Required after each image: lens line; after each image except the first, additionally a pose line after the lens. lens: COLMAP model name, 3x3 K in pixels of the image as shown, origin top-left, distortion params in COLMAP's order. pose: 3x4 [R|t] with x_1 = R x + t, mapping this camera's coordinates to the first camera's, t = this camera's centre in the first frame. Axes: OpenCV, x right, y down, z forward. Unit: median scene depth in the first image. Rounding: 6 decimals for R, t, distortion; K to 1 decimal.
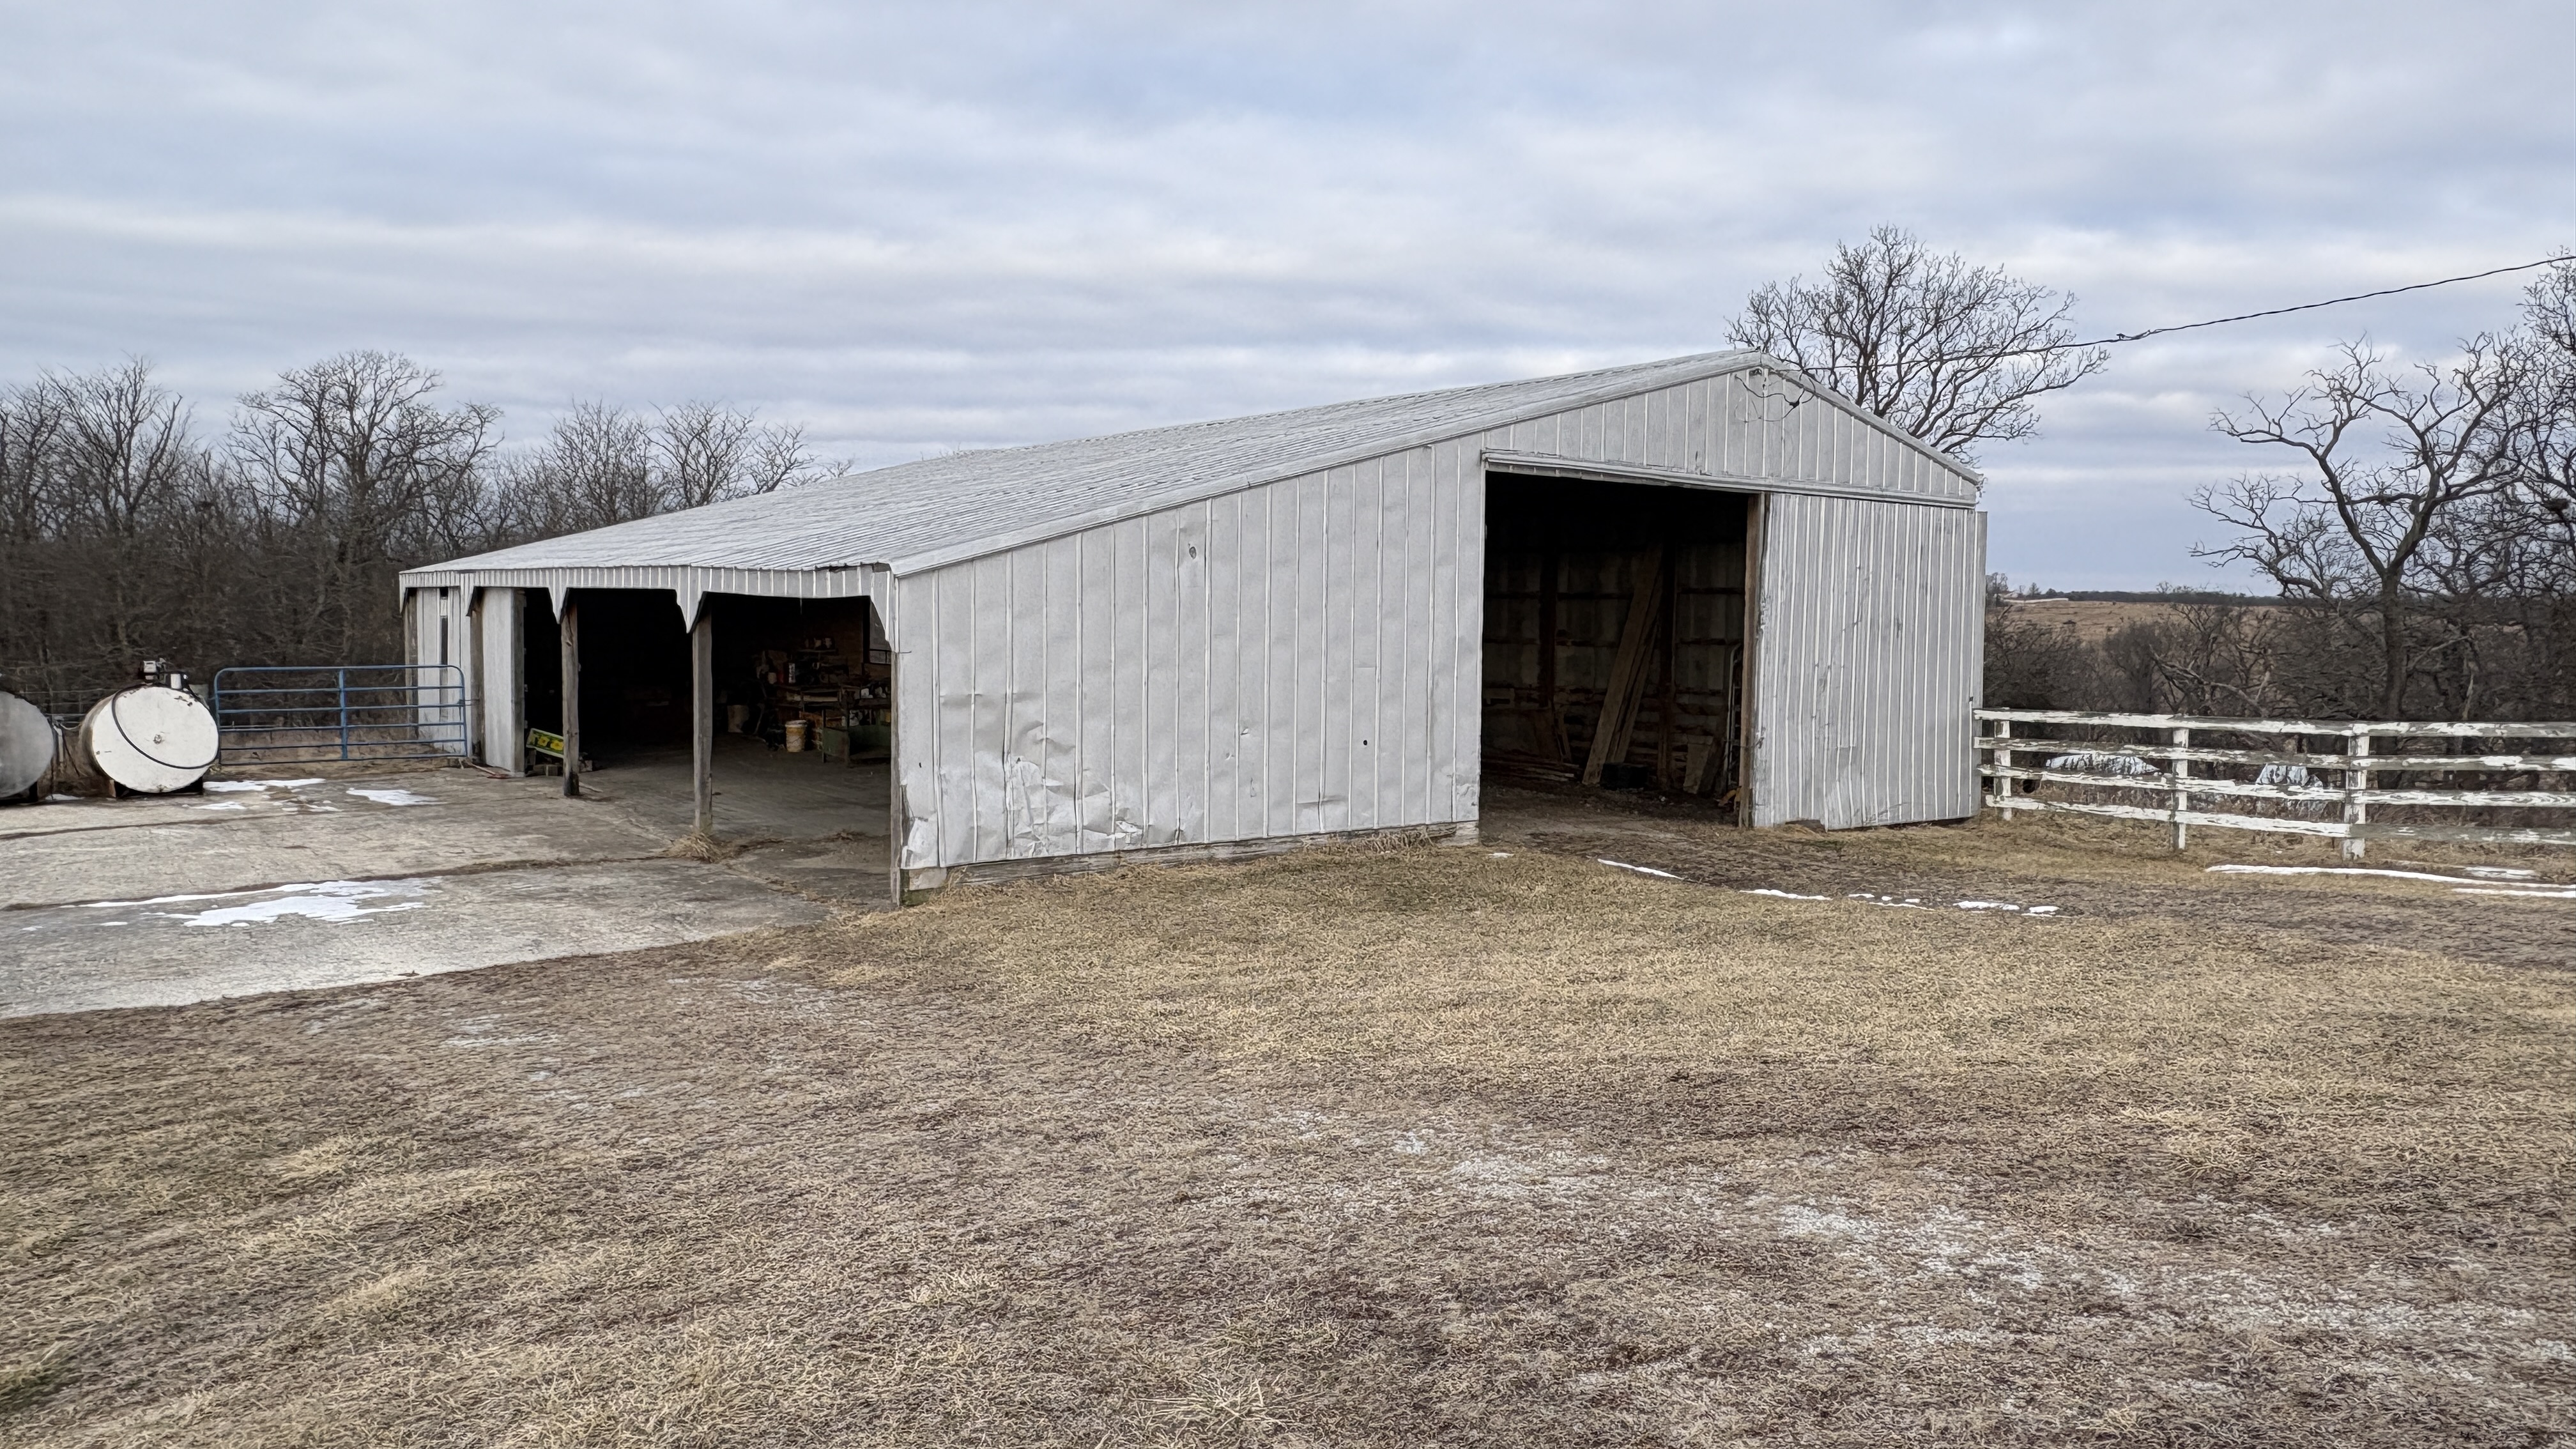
lens RADIAL K [[1723.7, 0, 1290.5], [0, 1723.7, 718.9], [0, 0, 1]] dist [0.002055, 0.000095]
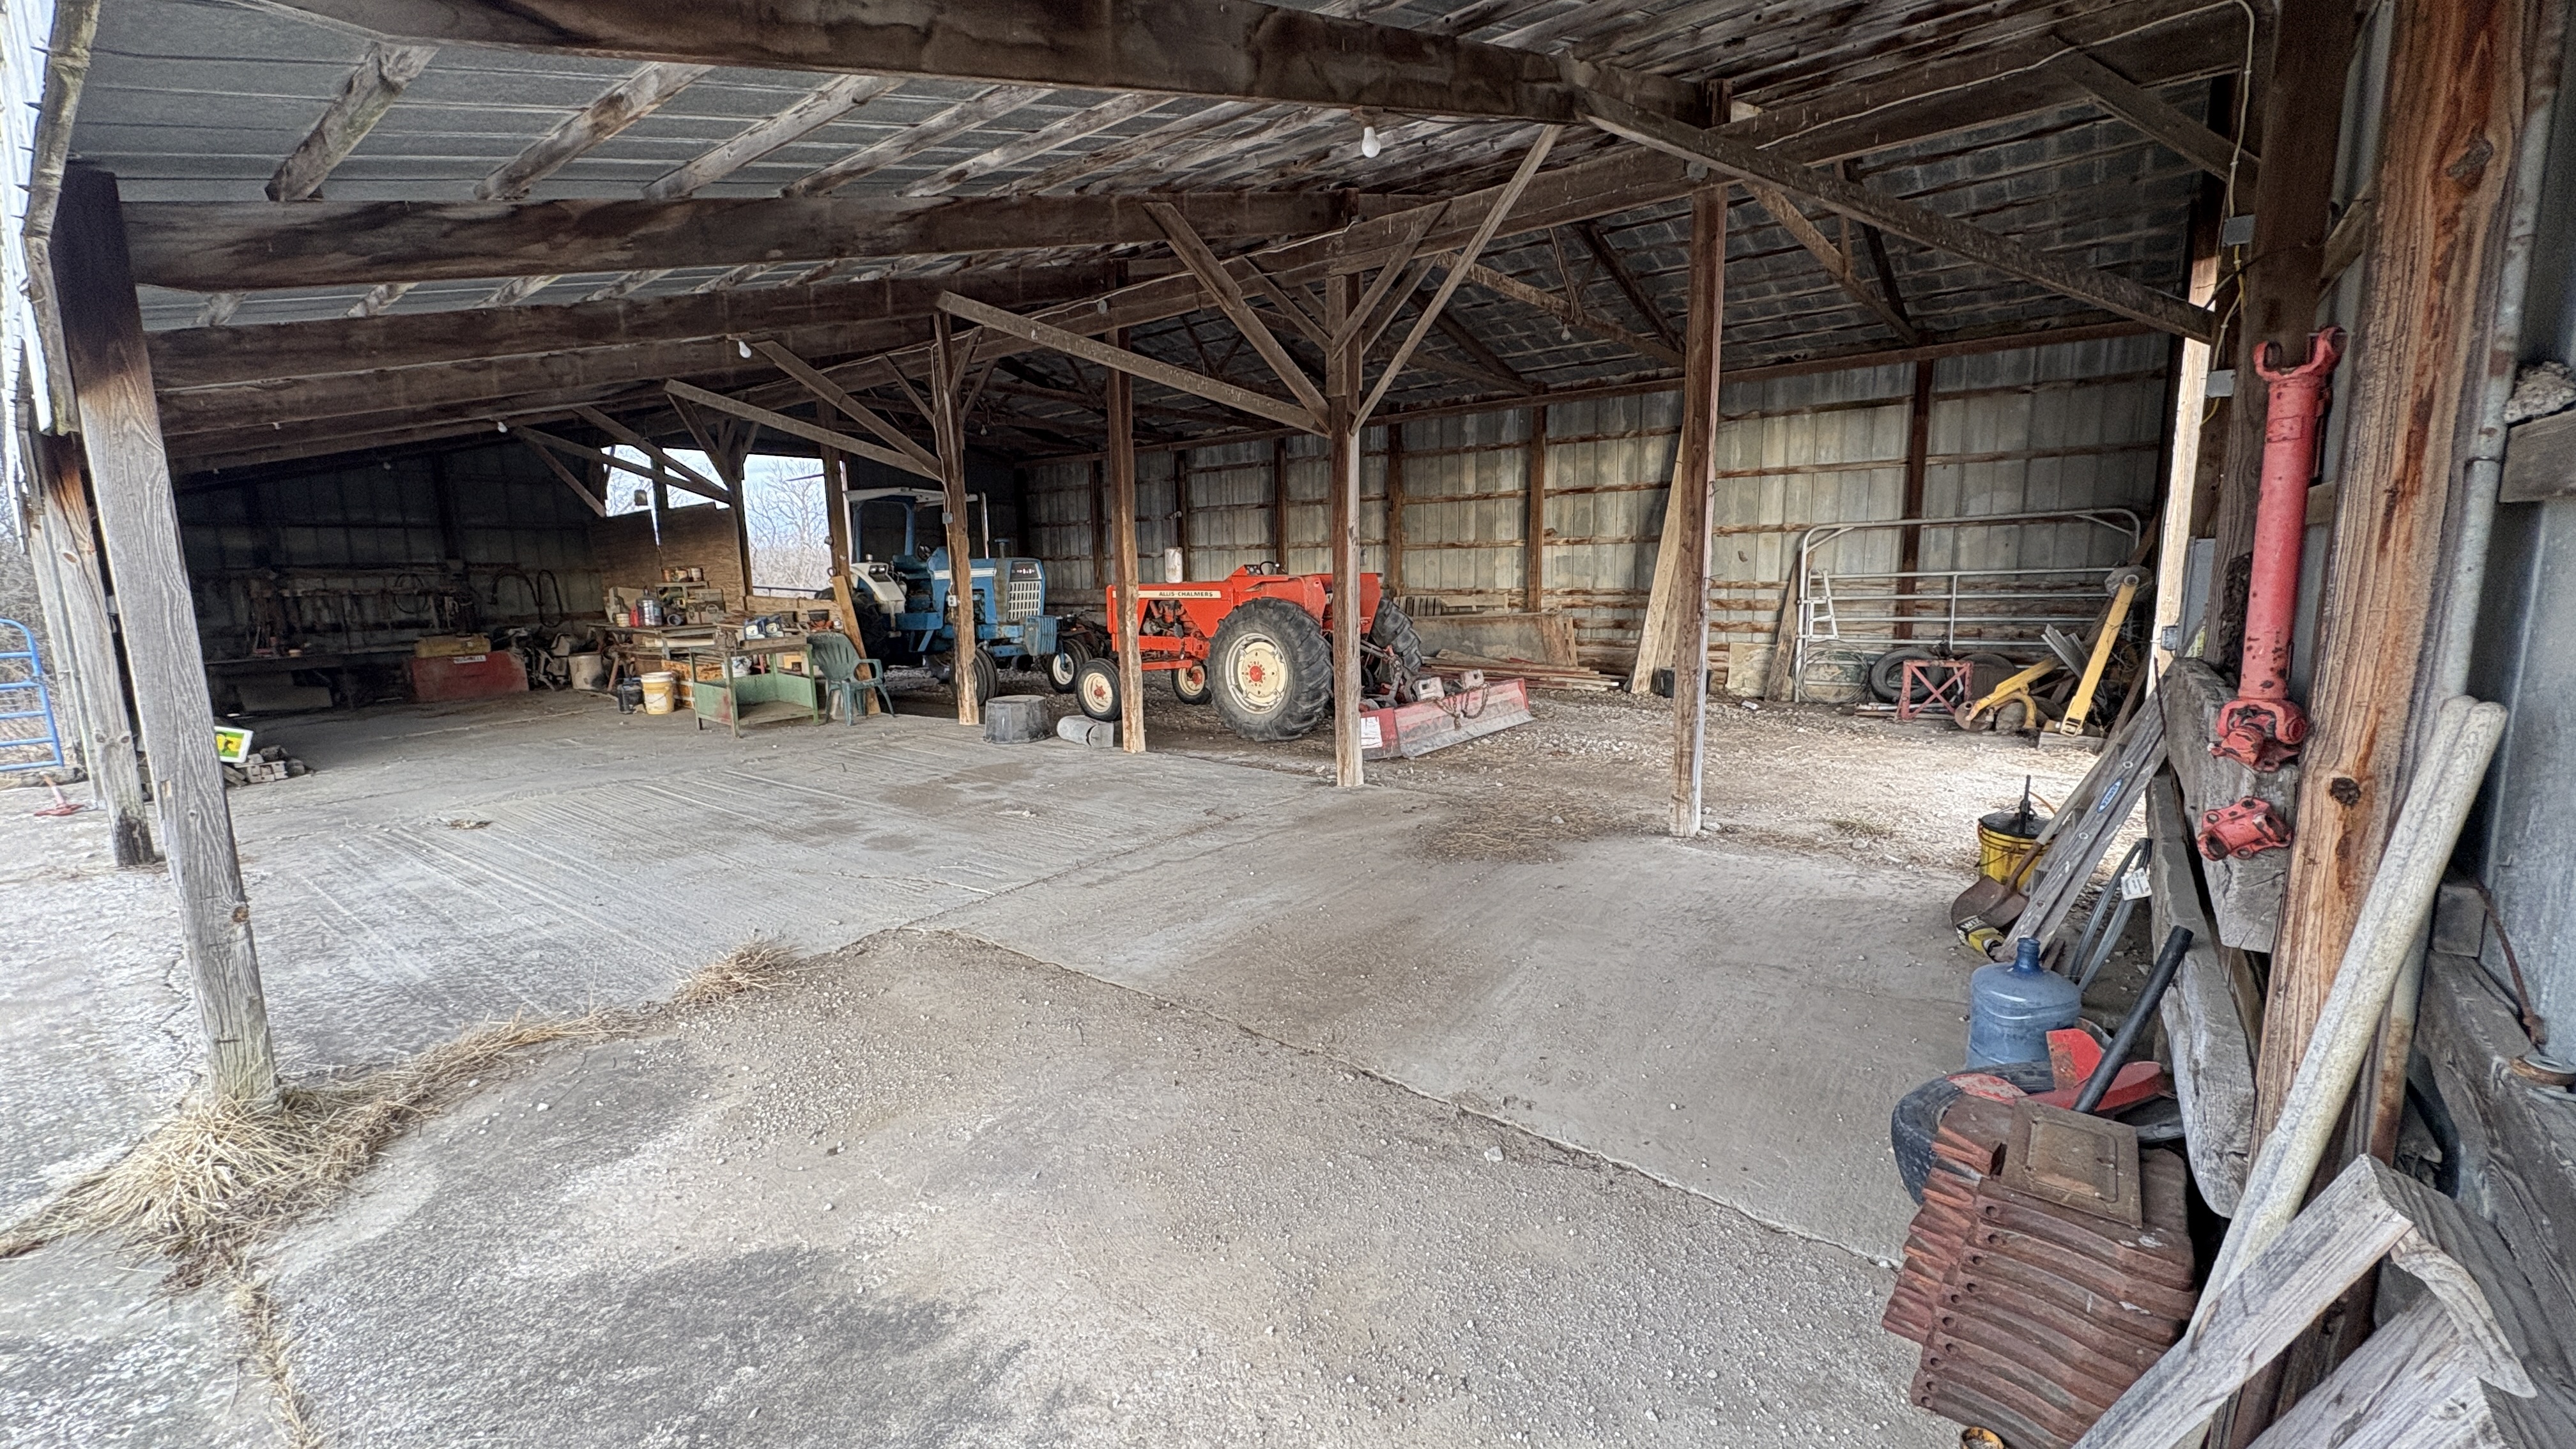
lens RADIAL K [[1022.9, 0, 1283.5], [0, 1022.9, 724.3], [0, 0, 1]] dist [-0.000635, -0.000067]
pose [[0.970025, -0.070951, 0.232418, -0.123371], [0.050206, 0.994306, 0.093994, -0.005140], [-0.237763, -0.079508, 0.968064, 0.489876]]
